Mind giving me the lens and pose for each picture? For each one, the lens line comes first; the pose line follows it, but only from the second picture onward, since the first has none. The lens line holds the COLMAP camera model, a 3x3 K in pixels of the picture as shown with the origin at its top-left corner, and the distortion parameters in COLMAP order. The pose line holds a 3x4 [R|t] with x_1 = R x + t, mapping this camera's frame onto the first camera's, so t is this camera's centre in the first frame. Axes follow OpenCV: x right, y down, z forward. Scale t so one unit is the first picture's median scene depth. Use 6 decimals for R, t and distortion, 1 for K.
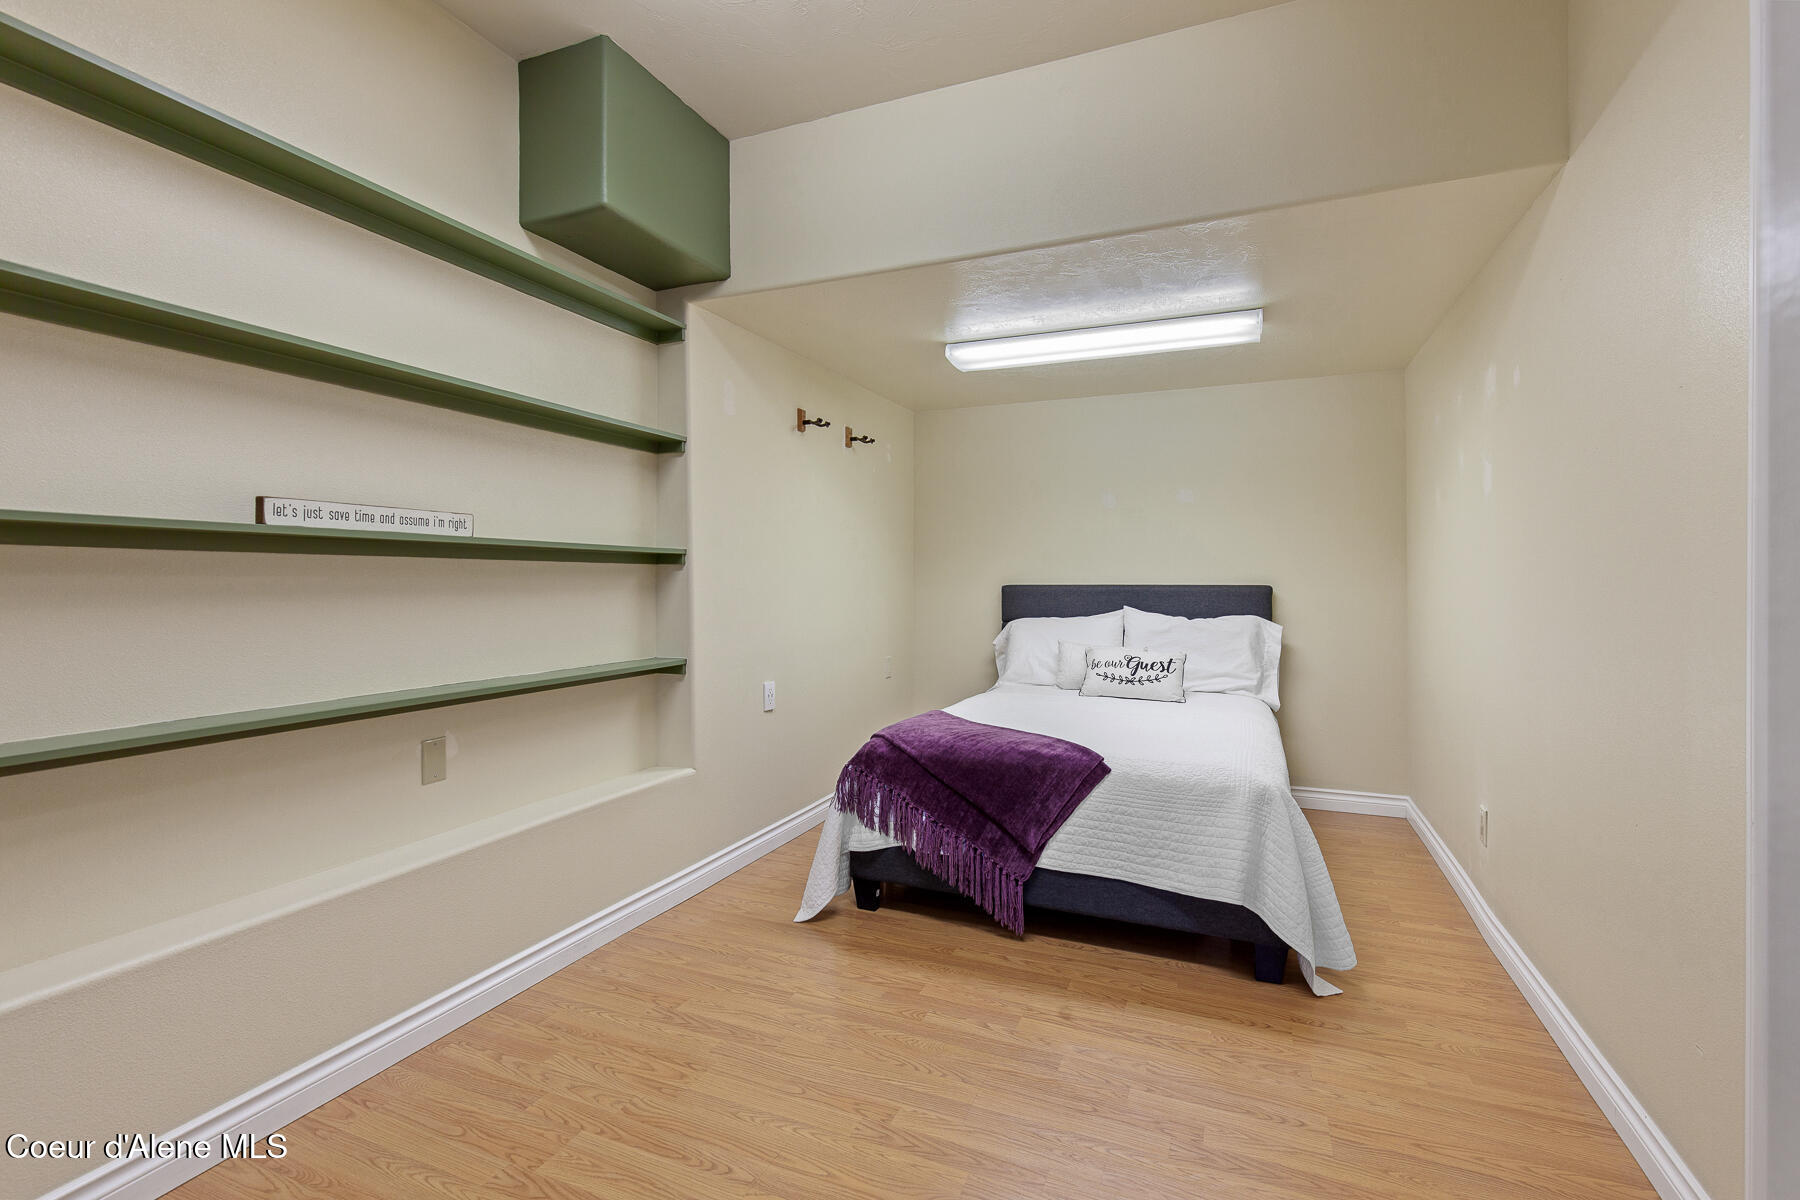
lens RADIAL K [[809.1, 0, 902.2], [0, 809.1, 589.3], [0, 0, 1]] dist [0.007043, 0.000466]
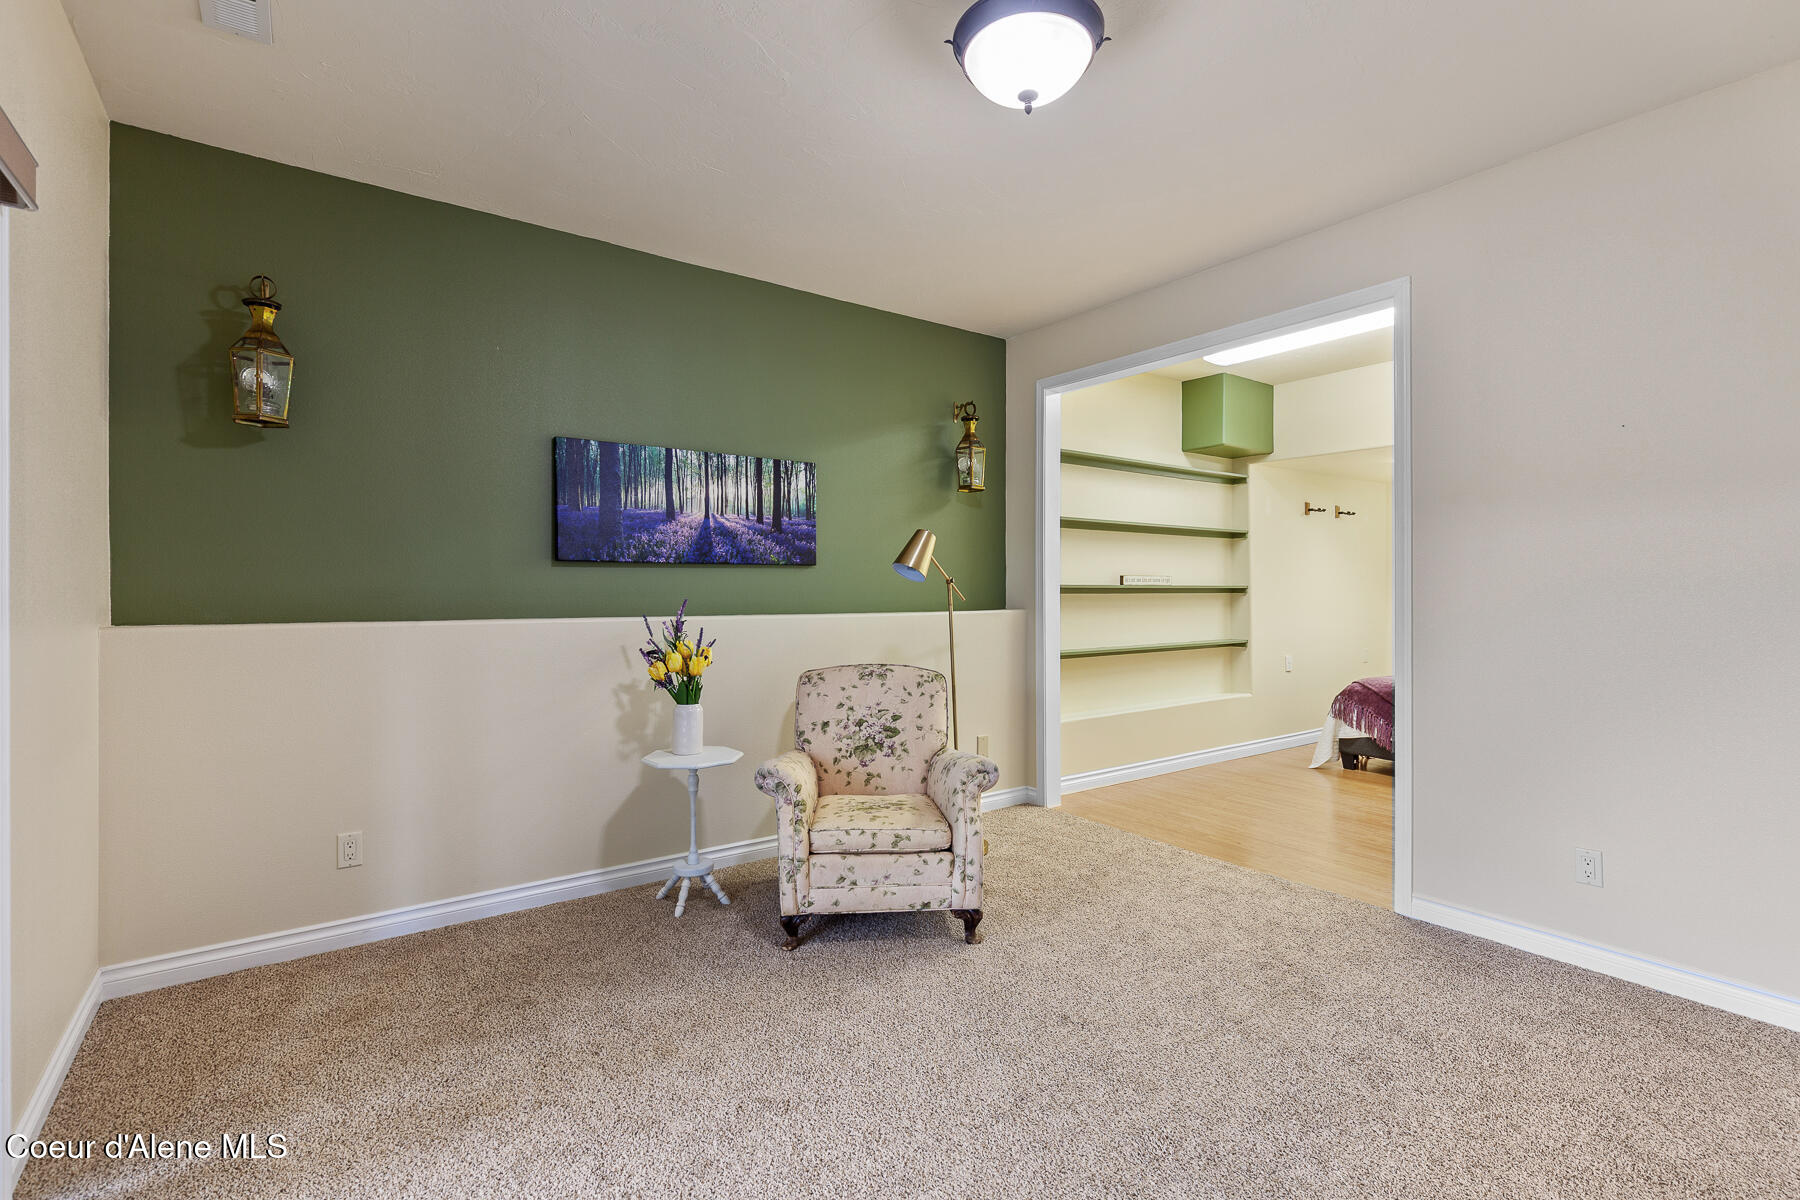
lens RADIAL K [[832.0, 0, 906.9], [0, 832.0, 604.3], [0, 0, 1]] dist [0.006661, 0.000281]
pose [[0.860187, 0.001507, -0.509976, 0.064420], [0.001285, 0.999986, 0.005123, -0.014592], [0.509976, -0.005062, 0.860173, -1.272153]]
